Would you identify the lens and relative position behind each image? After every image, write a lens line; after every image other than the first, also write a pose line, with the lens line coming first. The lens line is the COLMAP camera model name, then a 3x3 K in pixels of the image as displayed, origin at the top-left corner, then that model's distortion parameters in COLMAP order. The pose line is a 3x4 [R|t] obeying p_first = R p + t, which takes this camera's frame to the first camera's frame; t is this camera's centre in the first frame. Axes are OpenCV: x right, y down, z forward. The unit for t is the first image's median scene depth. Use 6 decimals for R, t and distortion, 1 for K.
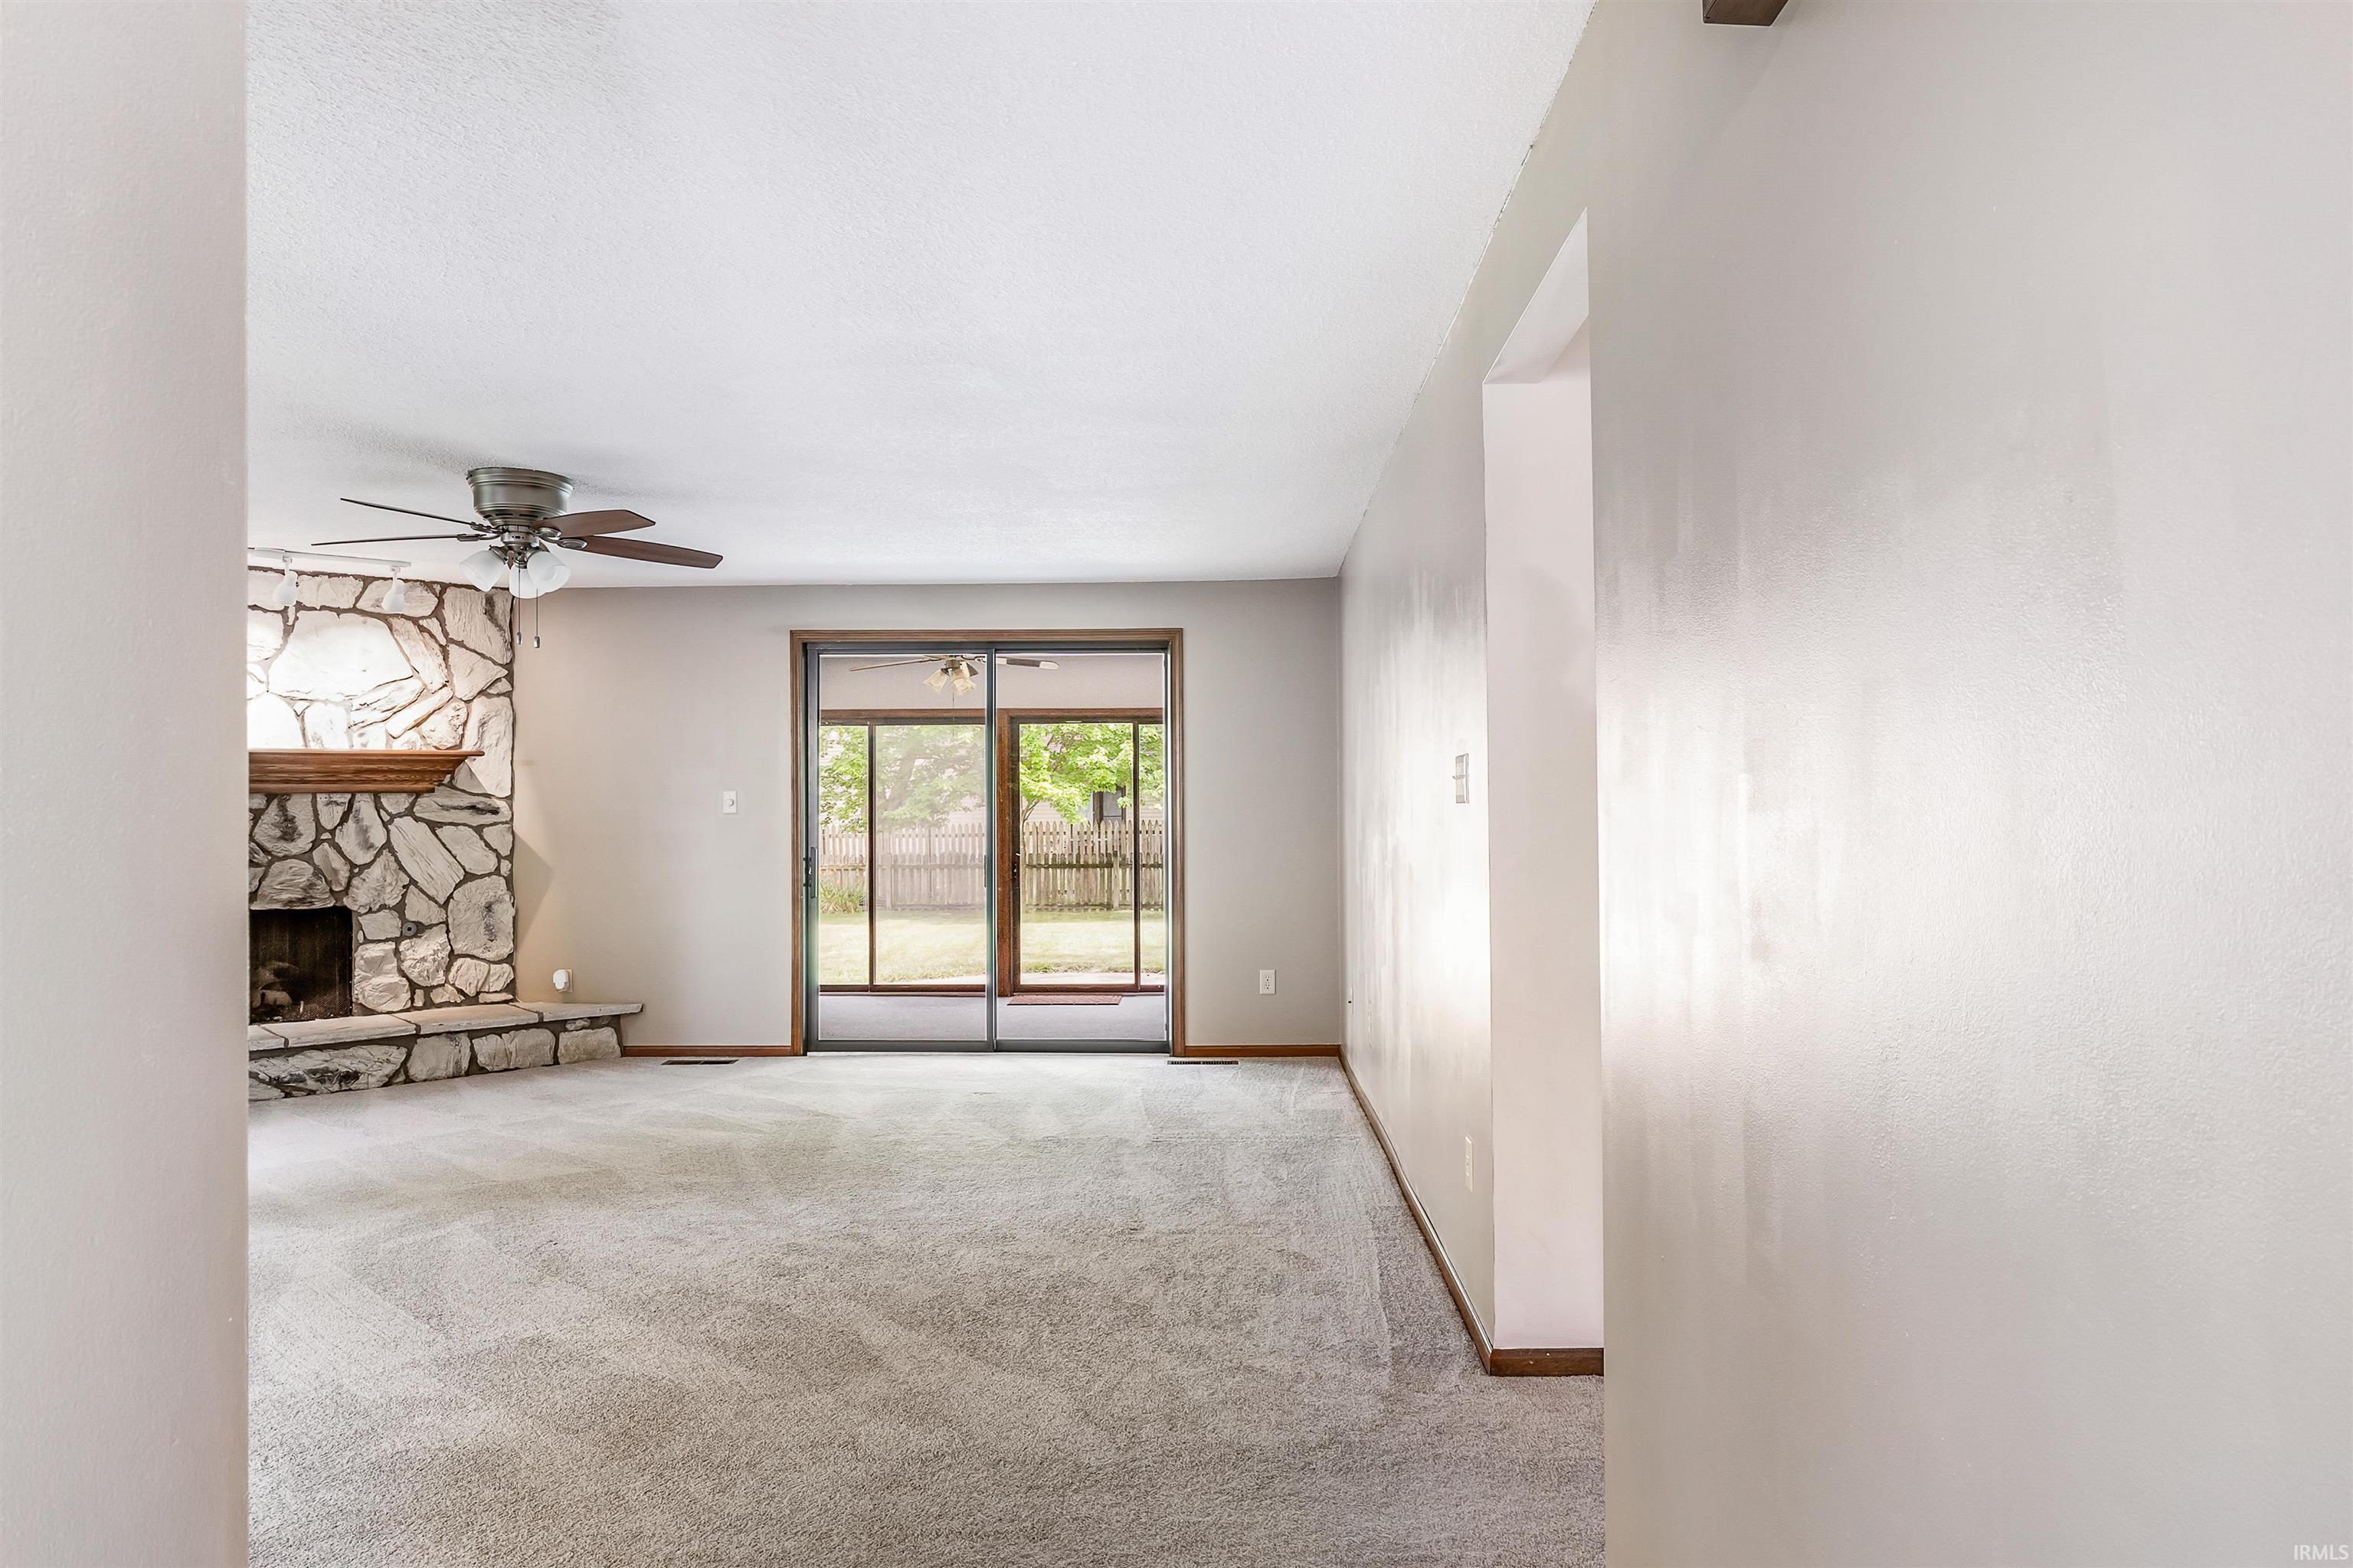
lens RADIAL K [[1477.5, 0, 1181.6], [0, 1477.5, 787.2], [0, 0, 1]] dist [-0.024814, 0.007092]
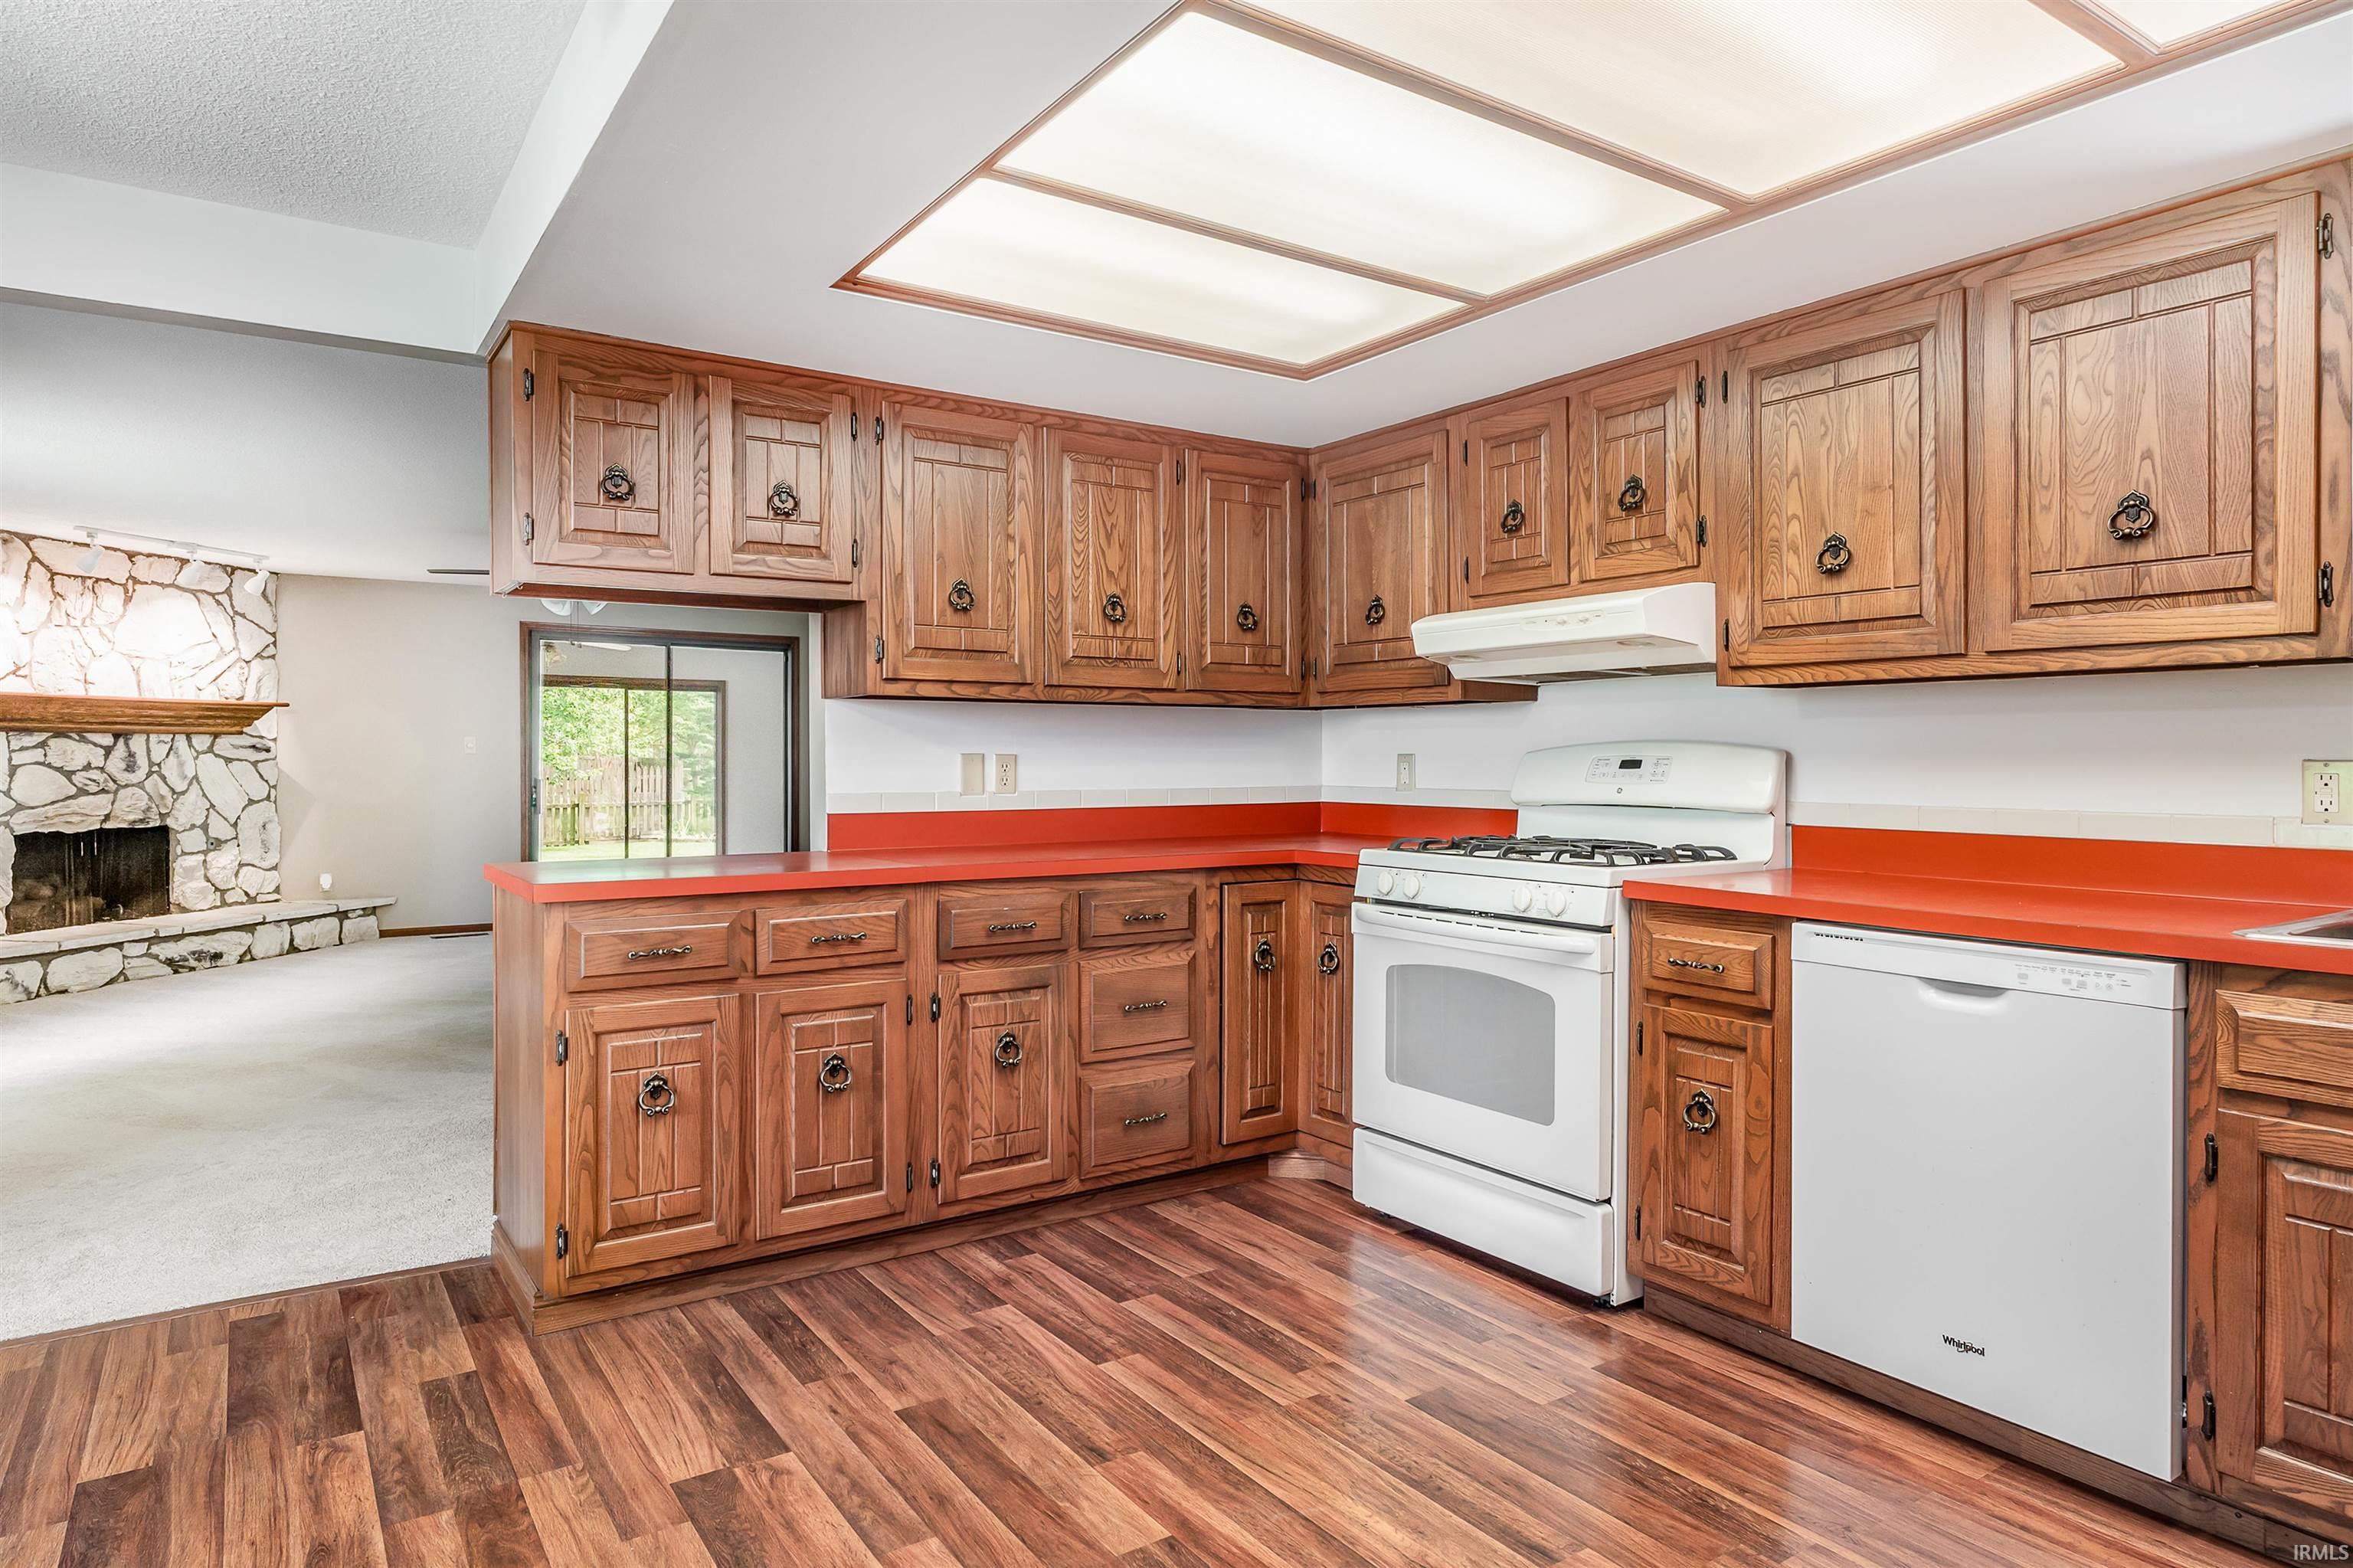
lens RADIAL K [[1337.4, 0, 1153.4], [0, 1337.4, 755.5], [0, 0, 1]] dist [-0.001505, -0.001125]
pose [[0.822576, 0.007879, 0.568601, -0.516233], [-0.014277, 0.999875, 0.006800, 0.002724], [-0.568476, -0.013711, 0.822585, -0.387529]]
